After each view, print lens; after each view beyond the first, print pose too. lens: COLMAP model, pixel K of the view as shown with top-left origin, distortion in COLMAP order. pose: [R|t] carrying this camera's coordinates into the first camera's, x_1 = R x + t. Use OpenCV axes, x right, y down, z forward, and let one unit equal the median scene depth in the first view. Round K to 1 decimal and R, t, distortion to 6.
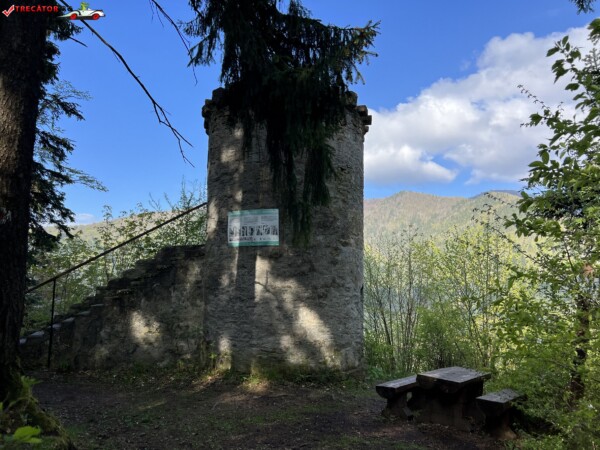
lens RADIAL K [[451.5, 0, 300.2], [0, 451.5, 225.7], [0, 0, 1]] dist [0.058018, -0.067862]
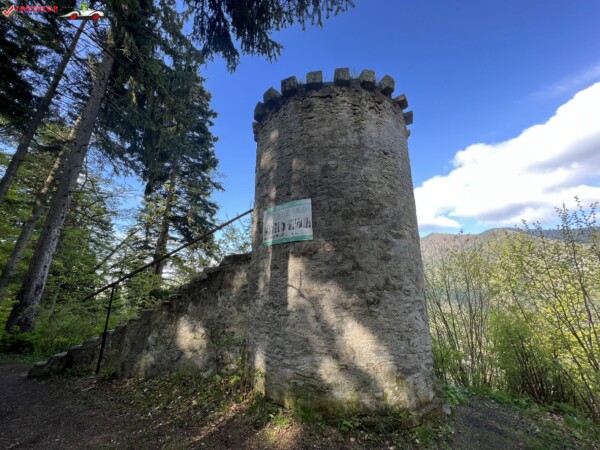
lens RADIAL K [[239.0, 0, 298.8], [0, 239.0, 226.5], [0, 0, 1]] dist [0.000250, -0.000583]
pose [[0.957297, -0.085017, -0.276324, 0.050716], [0.047862, 0.989200, -0.138539, 0.077645], [0.285118, 0.119397, 0.951027, 0.552412]]
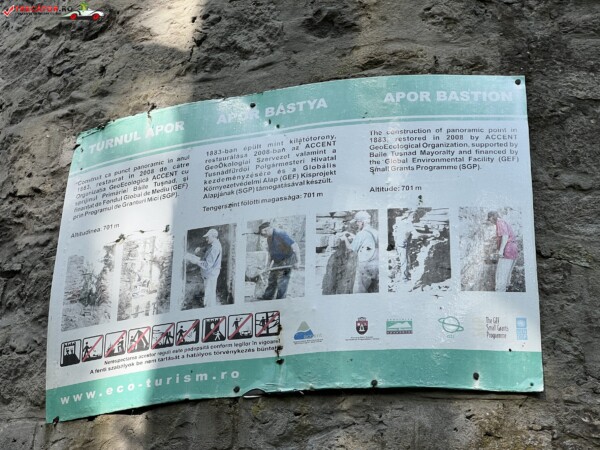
lens RADIAL K [[1340.2, 0, 297.7], [0, 1340.2, 225.5], [0, 0, 1]] dist [0.181449, 0.000000]
pose [[0.999344, 0.036081, 0.003126, -0.102648], [-0.033400, 0.951567, -0.305620, 0.099308], [-0.014002, 0.305316, 0.952148, 0.685025]]
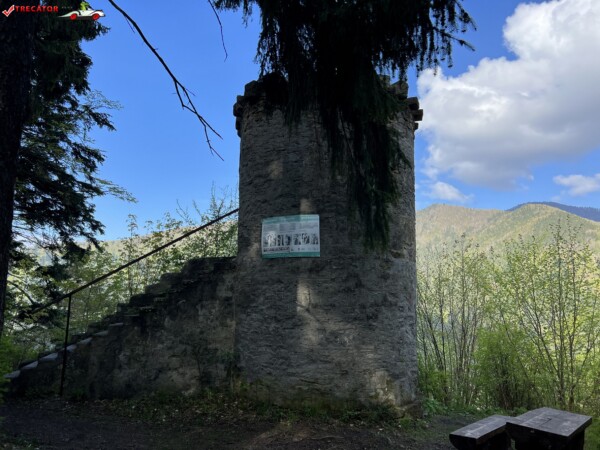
lens RADIAL K [[451.5, 0, 298.8], [0, 451.5, 219.7], [0, 0, 1]] dist [0.058018, -0.067862]
pose [[0.997536, -0.006621, -0.069837, -0.026932], [0.003558, 0.999030, -0.043900, 0.010523], [0.070060, 0.043543, 0.996592, 0.130188]]
